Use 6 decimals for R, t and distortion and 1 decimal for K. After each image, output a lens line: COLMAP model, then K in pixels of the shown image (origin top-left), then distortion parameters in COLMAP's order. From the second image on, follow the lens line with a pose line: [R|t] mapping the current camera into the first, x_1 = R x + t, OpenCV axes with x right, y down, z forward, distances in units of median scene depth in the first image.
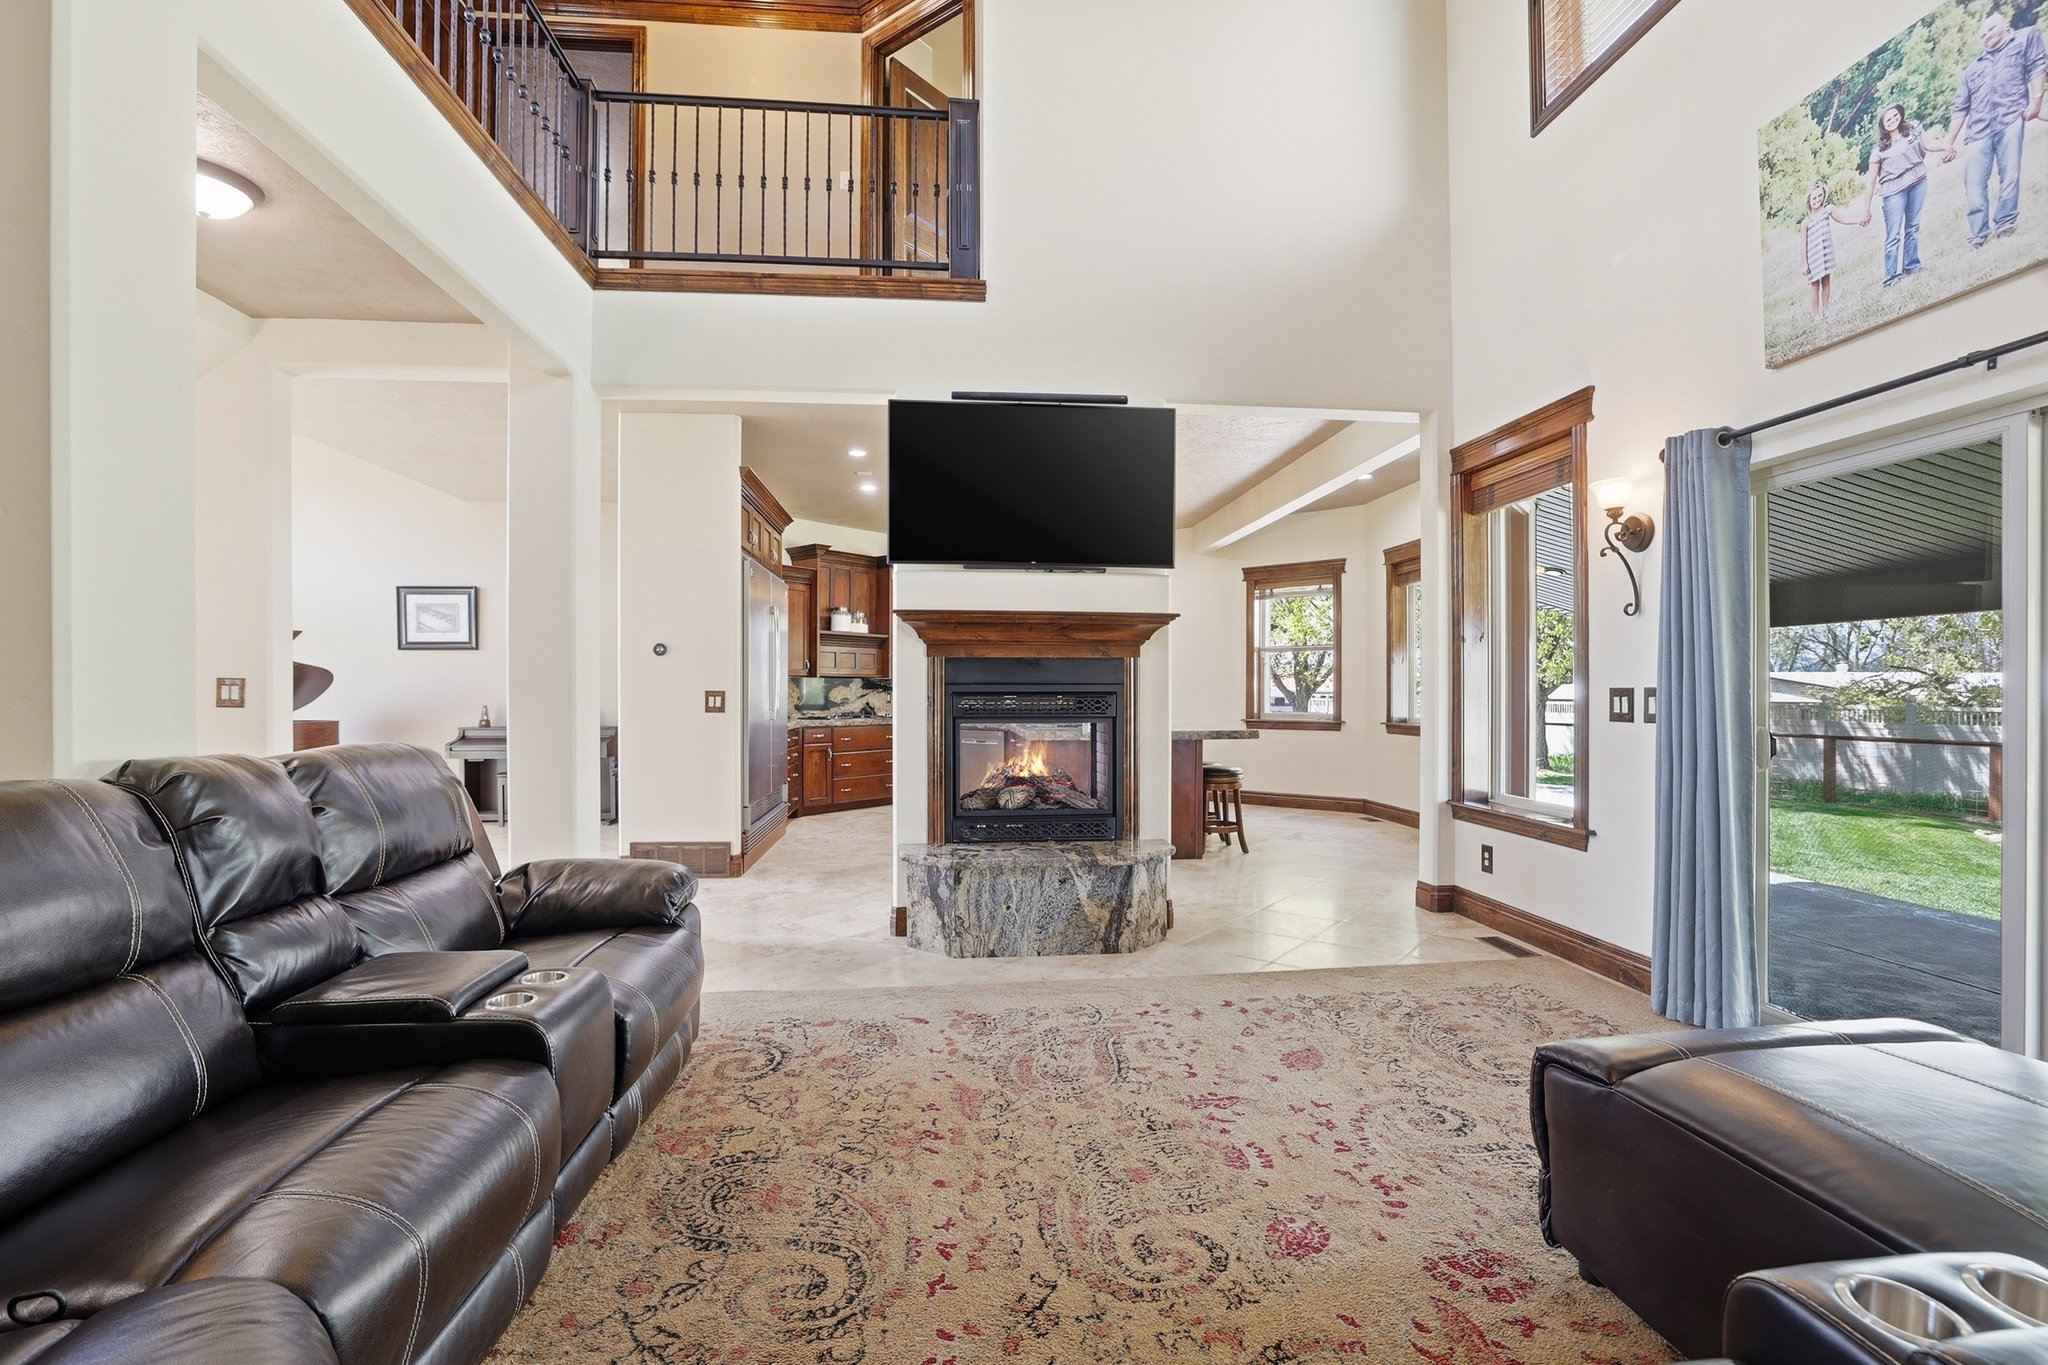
lens RADIAL K [[907.6, 0, 1033.6], [0, 907.6, 690.5], [0, 0, 1]] dist [-0.023790, 0.001057]
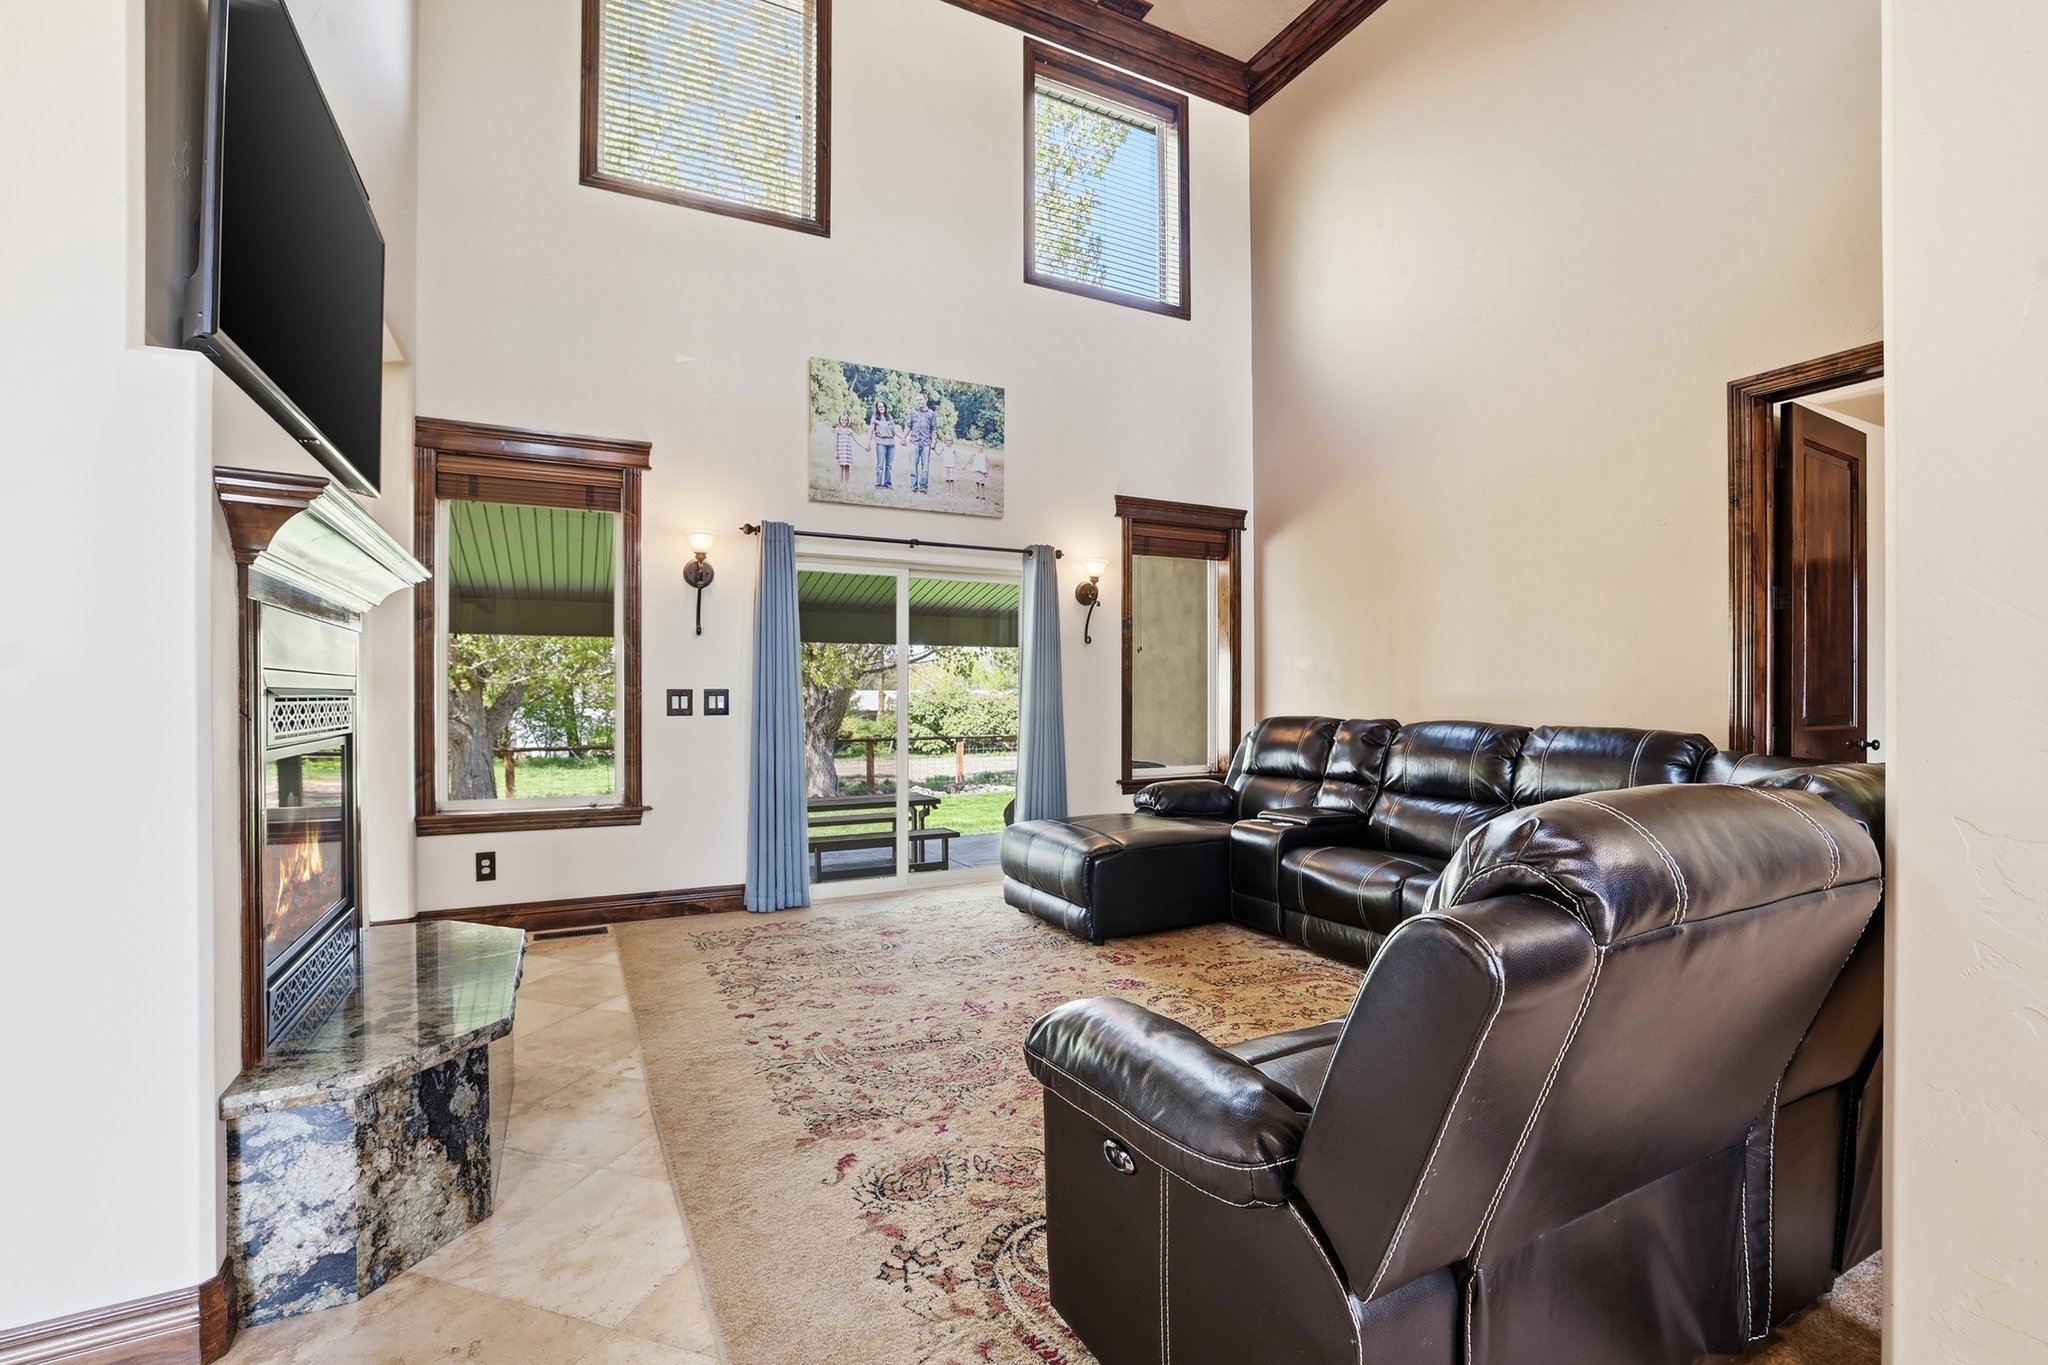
lens RADIAL K [[907.6, 0, 1025.1], [0, 907.6, 692.2], [0, 0, 1]] dist [-0.023790, 0.001057]
pose [[-0.373578, 0.007715, 0.927567, -0.848415], [-0.000116, 0.999965, -0.008364, 0.014106], [-0.927599, -0.003232, -0.373564, 1.176972]]
